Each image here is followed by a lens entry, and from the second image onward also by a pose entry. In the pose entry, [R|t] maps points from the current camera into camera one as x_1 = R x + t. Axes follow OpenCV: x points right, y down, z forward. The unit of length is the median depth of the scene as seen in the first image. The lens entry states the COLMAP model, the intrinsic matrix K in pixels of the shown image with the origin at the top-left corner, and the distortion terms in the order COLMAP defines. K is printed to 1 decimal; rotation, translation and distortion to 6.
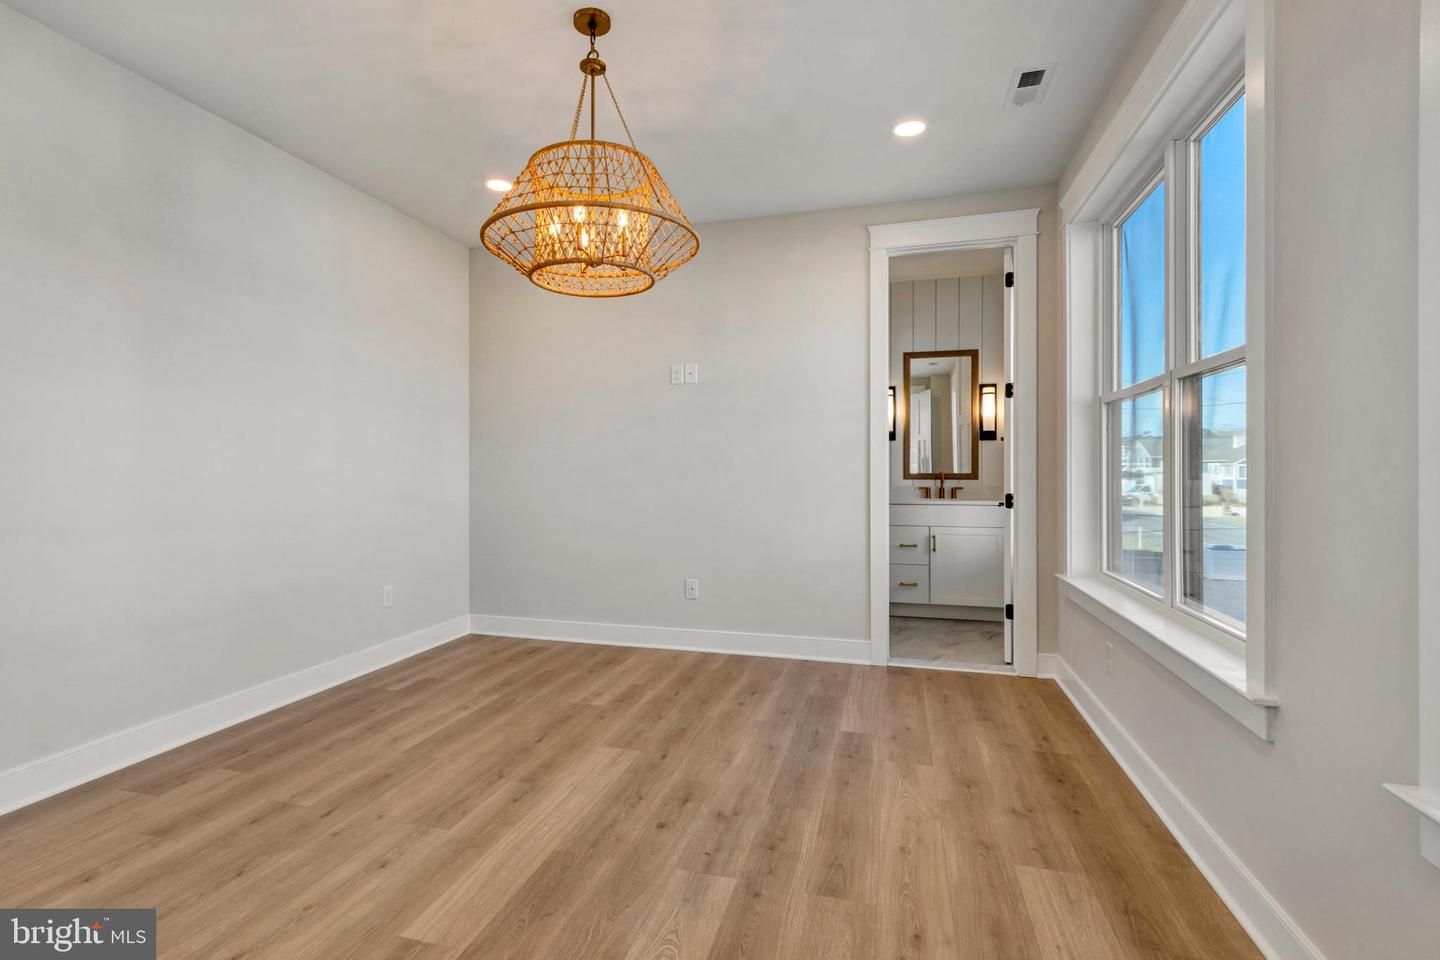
lens RADIAL K [[685.8, 0, 697.4], [0, 685.8, 466.6], [0, 0, 1]] dist [0.001255, -0.000148]
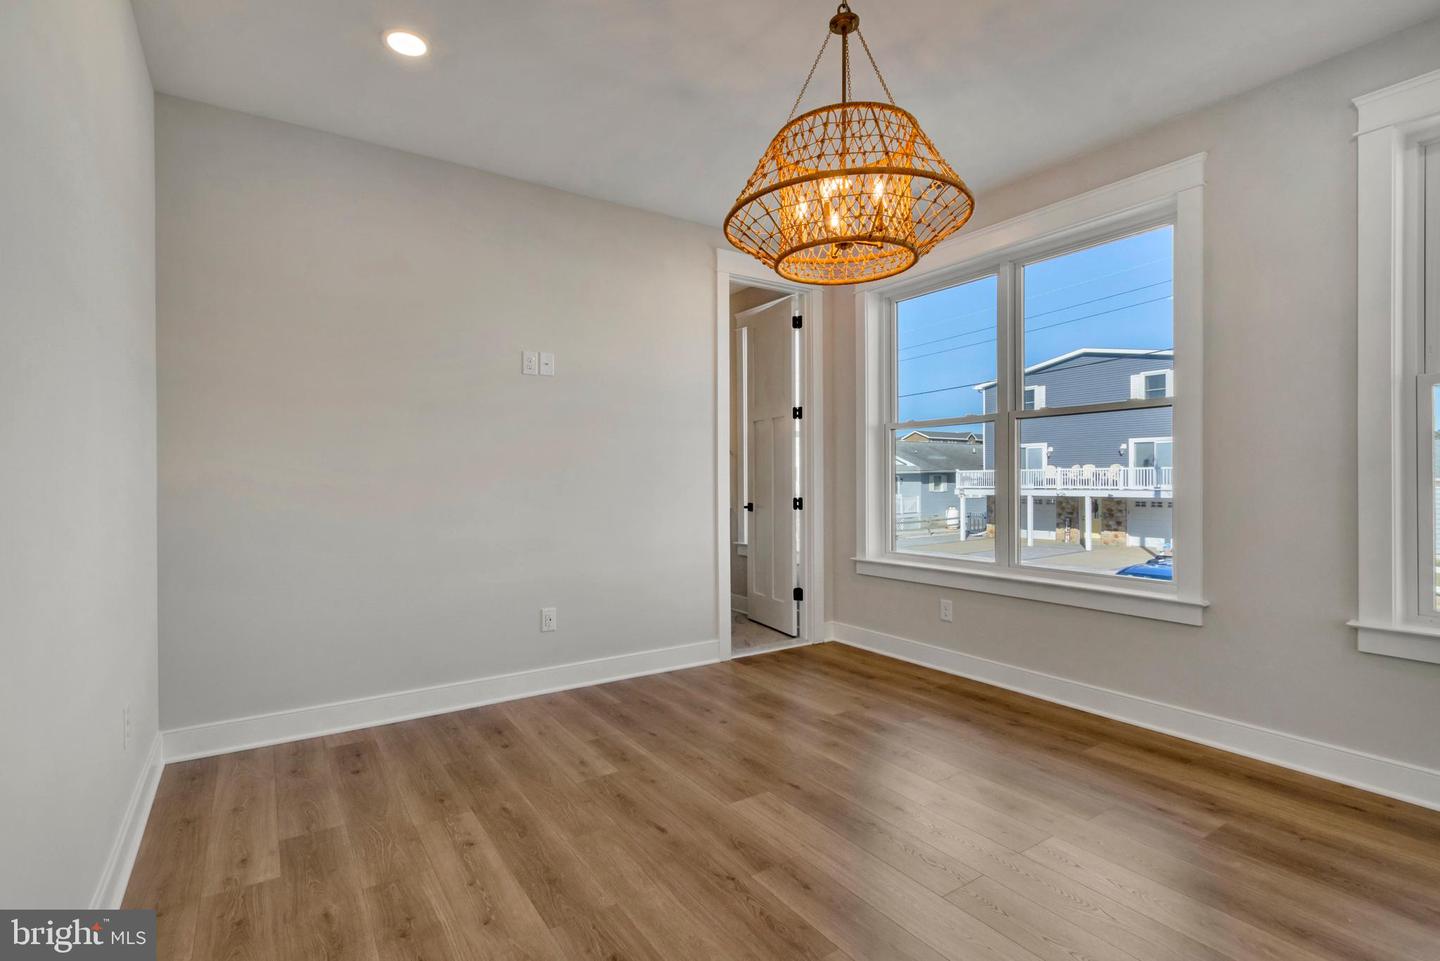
lens RADIAL K [[672.7, 0, 692.5], [0, 672.7, 475.6], [0, 0, 1]] dist [0.012979, -0.000558]
pose [[0.660595, 0.002459, 0.750739, -0.630685], [0.009569, 0.999886, -0.011695, 0.016149], [-0.750682, 0.014910, 0.660496, 0.393196]]
